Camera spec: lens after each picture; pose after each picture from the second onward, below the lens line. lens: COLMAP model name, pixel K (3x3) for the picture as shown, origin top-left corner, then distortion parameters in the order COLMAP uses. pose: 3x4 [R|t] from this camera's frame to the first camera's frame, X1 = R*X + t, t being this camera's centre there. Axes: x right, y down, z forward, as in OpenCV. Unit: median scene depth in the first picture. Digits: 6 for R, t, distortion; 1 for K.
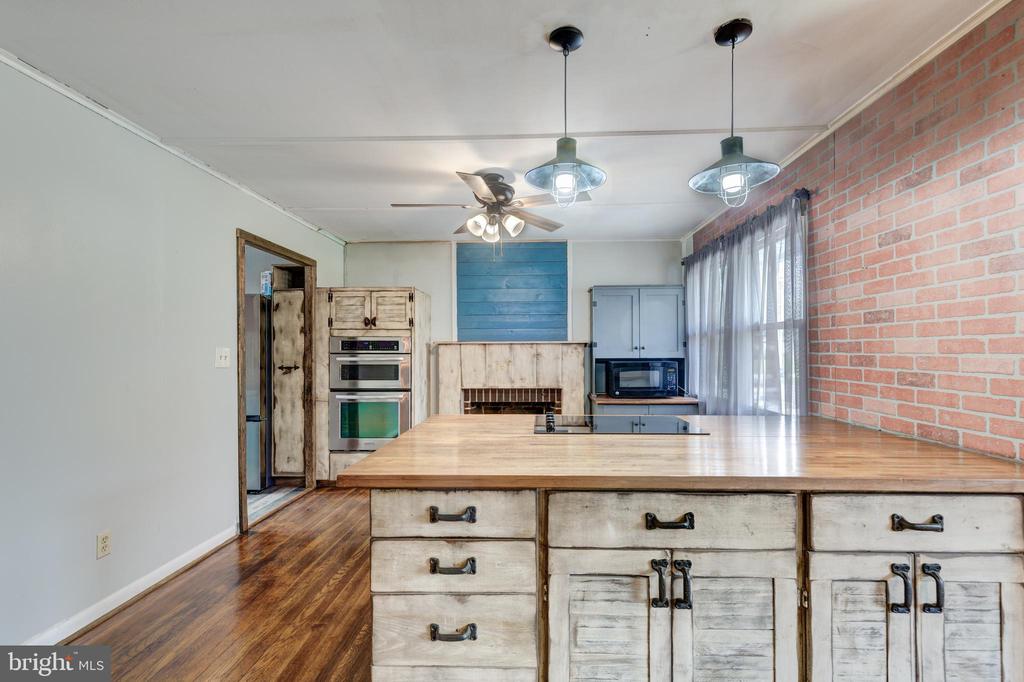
lens RADIAL K [[472.2, 0, 515.9], [0, 472.2, 353.6], [0, 0, 1]] dist [0.008853, -0.000927]
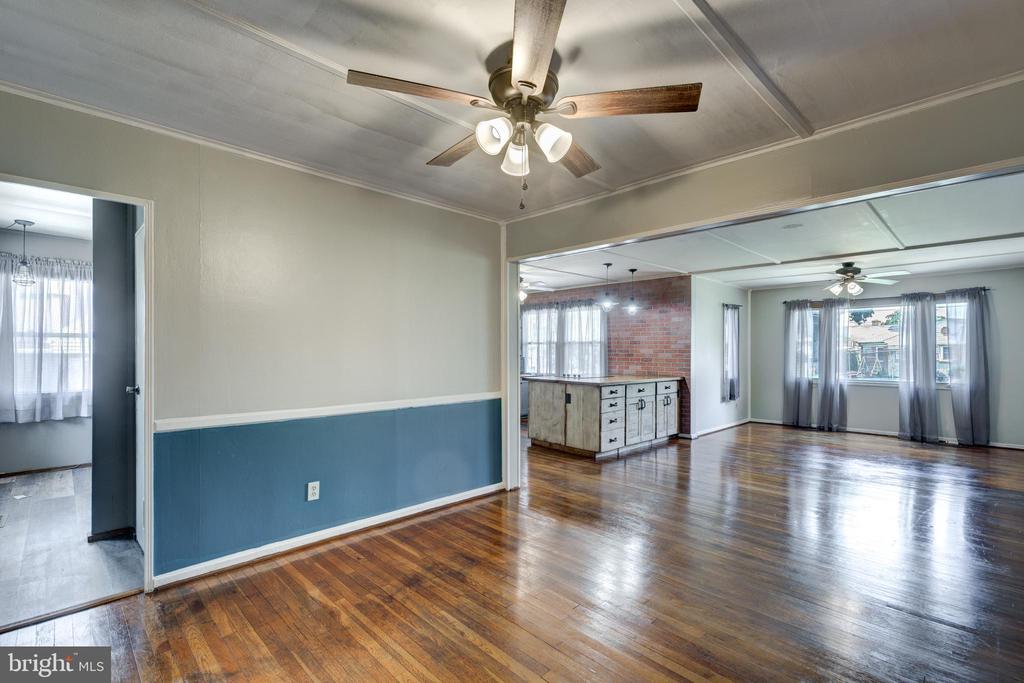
lens RADIAL K [[472.2, 0, 518.1], [0, 472.2, 345.0], [0, 0, 1]] dist [0.008853, -0.000927]
pose [[0.688517, 0.016532, 0.725032, -2.529873], [-0.003516, 0.999804, -0.019458, 0.012720], [-0.725212, 0.010848, 0.688440, -0.836448]]
